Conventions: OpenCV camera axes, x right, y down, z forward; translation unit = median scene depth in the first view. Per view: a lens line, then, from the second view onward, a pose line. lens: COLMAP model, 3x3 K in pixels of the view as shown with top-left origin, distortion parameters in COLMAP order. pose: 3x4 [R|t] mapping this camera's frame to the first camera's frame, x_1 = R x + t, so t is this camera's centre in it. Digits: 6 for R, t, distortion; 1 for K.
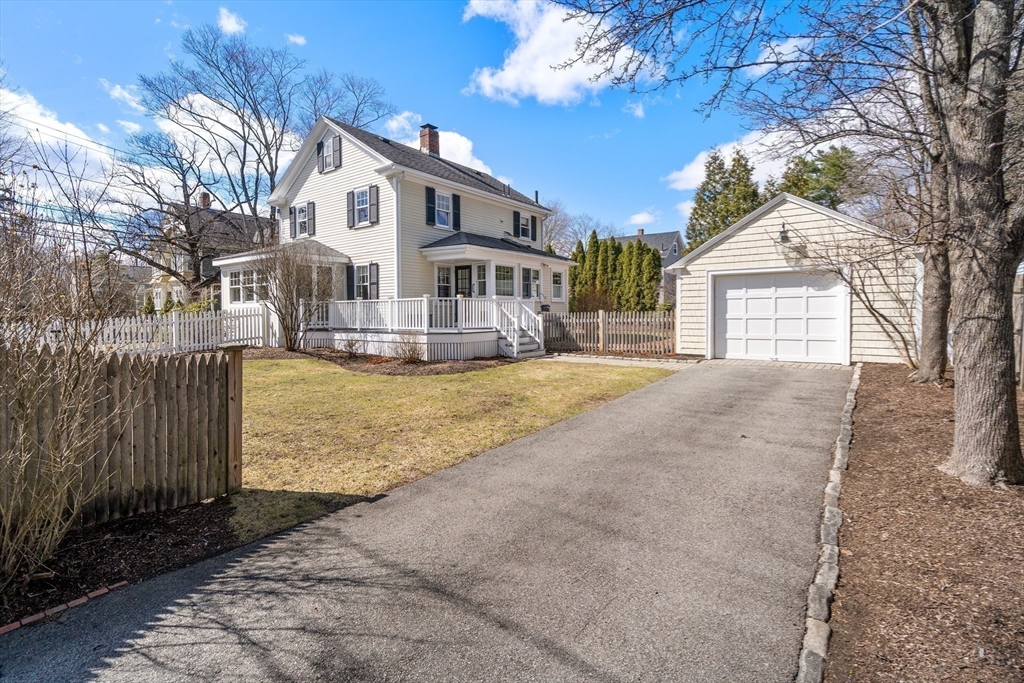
lens RADIAL K [[472.7, 0, 512.0], [0, 472.7, 341.5], [0, 0, 1]] dist [0.000974, 0.000027]
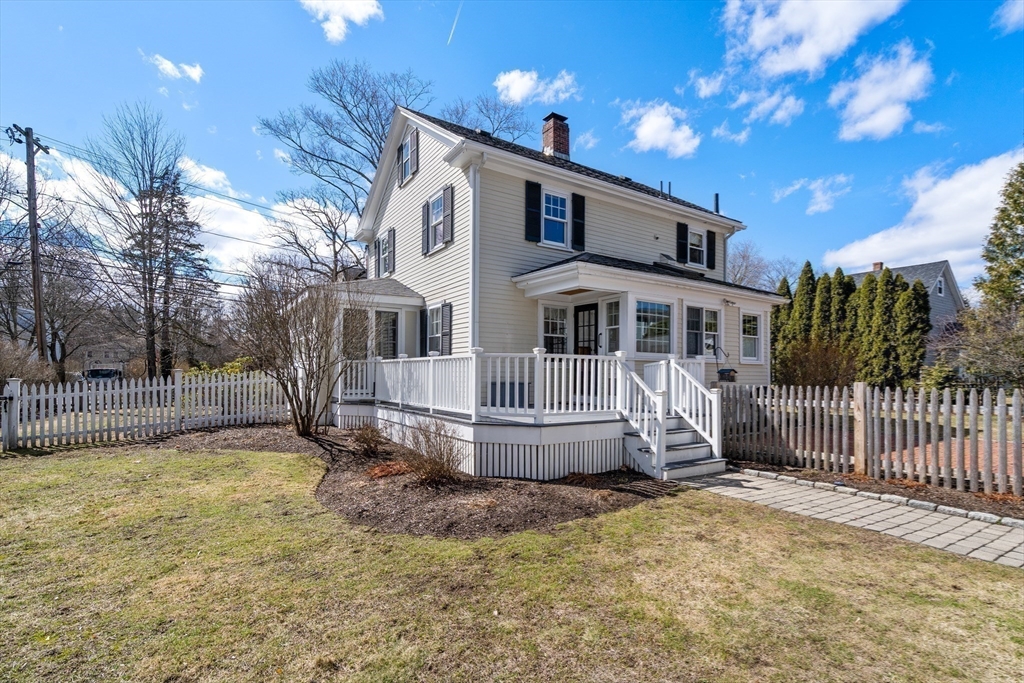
lens RADIAL K [[487.0, 0, 523.7], [0, 487.0, 375.0], [0, 0, 1]] dist [-0.001583, -0.000186]
pose [[0.944281, 0.014706, -0.328813, 0.031598], [-0.034204, 0.997977, -0.053591, -0.030383], [0.327359, 0.061851, 0.942873, 0.370760]]
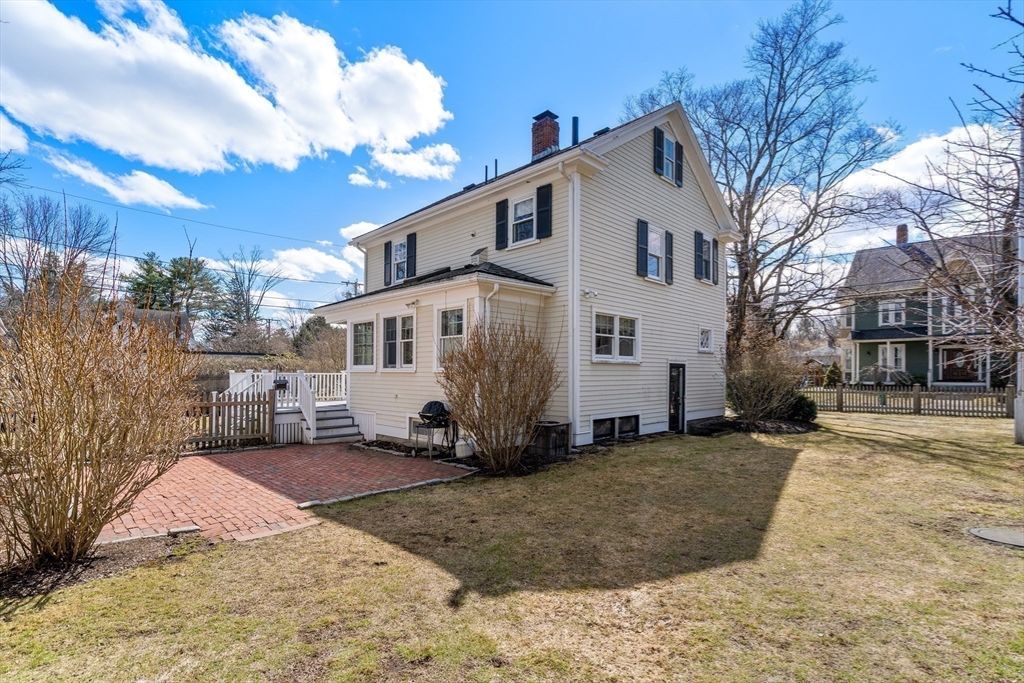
lens RADIAL K [[487.0, 0, 523.7], [0, 487.0, 375.0], [0, 0, 1]] dist [-0.001583, -0.000186]
pose [[-0.122713, 0.010462, -0.992387, 0.658467], [-0.056933, 0.998223, 0.017564, -0.106094], [0.990808, 0.058655, -0.121900, 1.302862]]
